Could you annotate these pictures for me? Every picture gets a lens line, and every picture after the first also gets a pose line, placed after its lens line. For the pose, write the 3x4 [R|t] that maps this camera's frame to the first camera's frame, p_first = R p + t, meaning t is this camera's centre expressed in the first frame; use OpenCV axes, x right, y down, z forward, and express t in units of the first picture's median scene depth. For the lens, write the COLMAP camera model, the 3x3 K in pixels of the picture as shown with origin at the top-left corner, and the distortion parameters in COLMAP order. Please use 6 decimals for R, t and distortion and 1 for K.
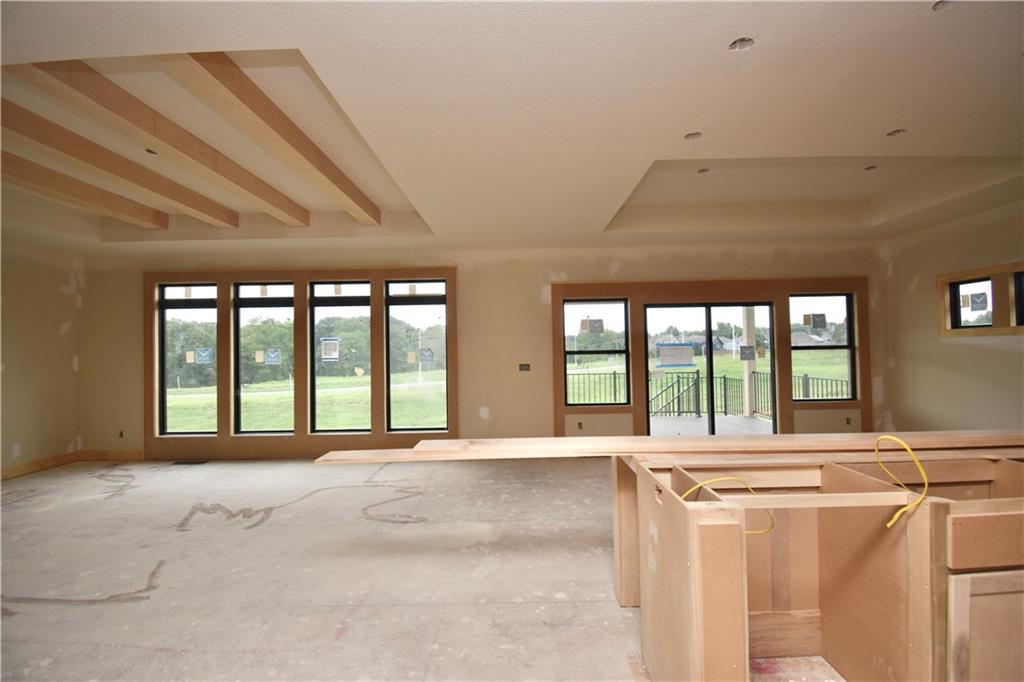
lens RADIAL K [[453.4, 0, 511.5], [0, 453.4, 341.1], [0, 0, 1]] dist [0.011782, -0.019787]
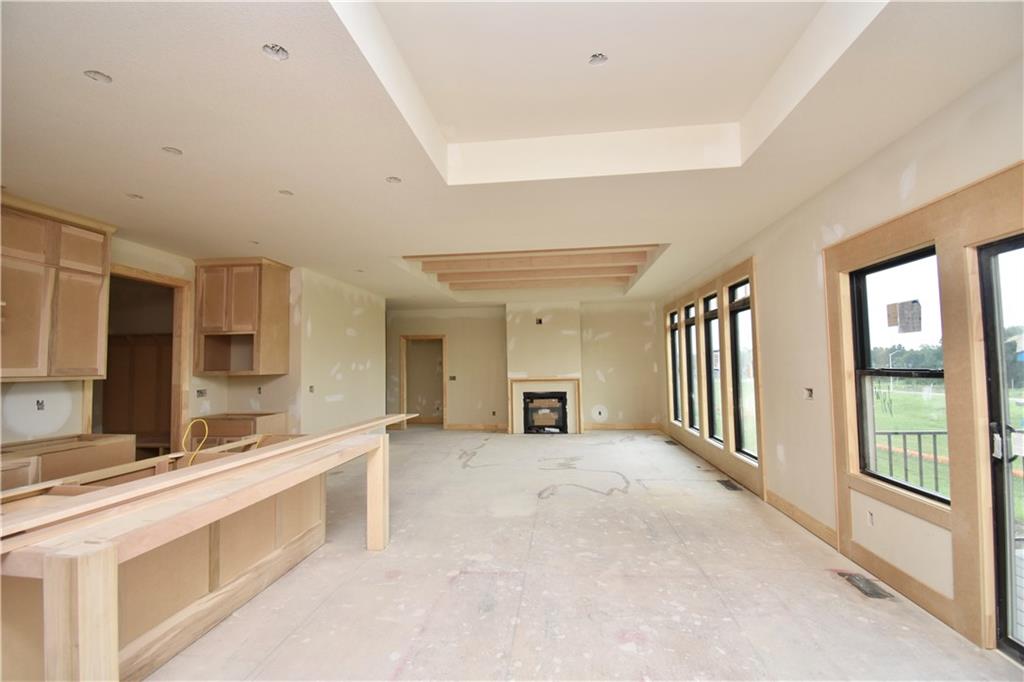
lens RADIAL K [[453.4, 0, 511.7], [0, 453.4, 342.6], [0, 0, 1]] dist [0.011782, -0.019787]
pose [[-0.106708, -0.030001, -0.993838, 0.965429], [0.038077, 0.998688, -0.034236, -0.006384], [0.993561, -0.041495, -0.105426, 0.926765]]
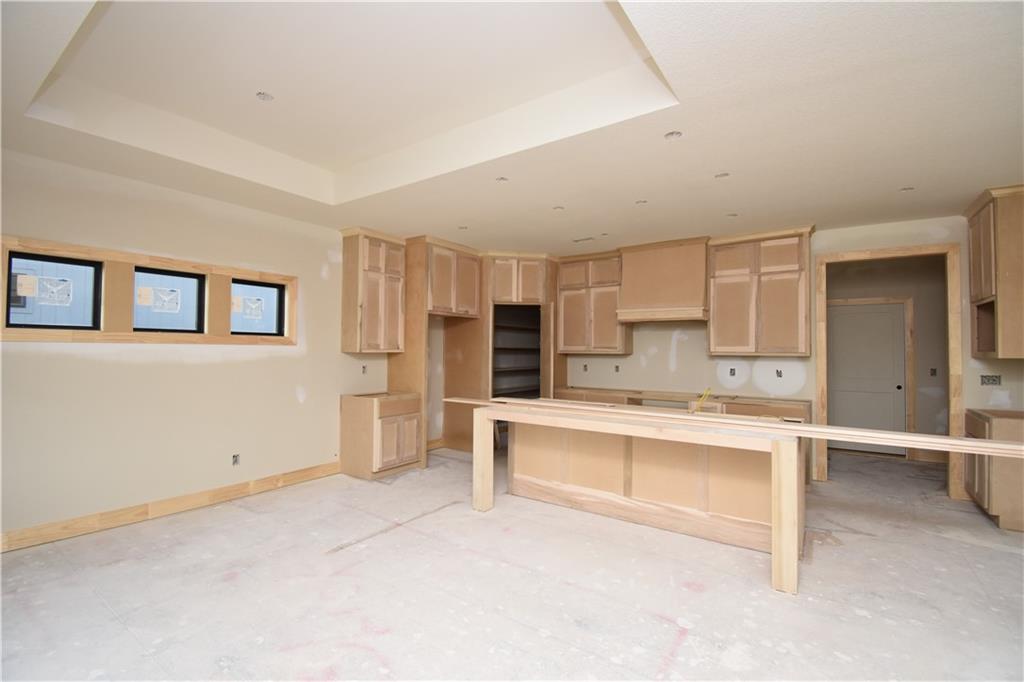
lens RADIAL K [[453.4, 0, 515.3], [0, 453.4, 338.9], [0, 0, 1]] dist [0.011782, -0.019787]
pose [[-0.822595, 0.026526, 0.568009, 0.091467], [-0.003597, 0.998649, -0.051845, 0.023454], [-0.568616, -0.044690, -0.821388, 1.317528]]
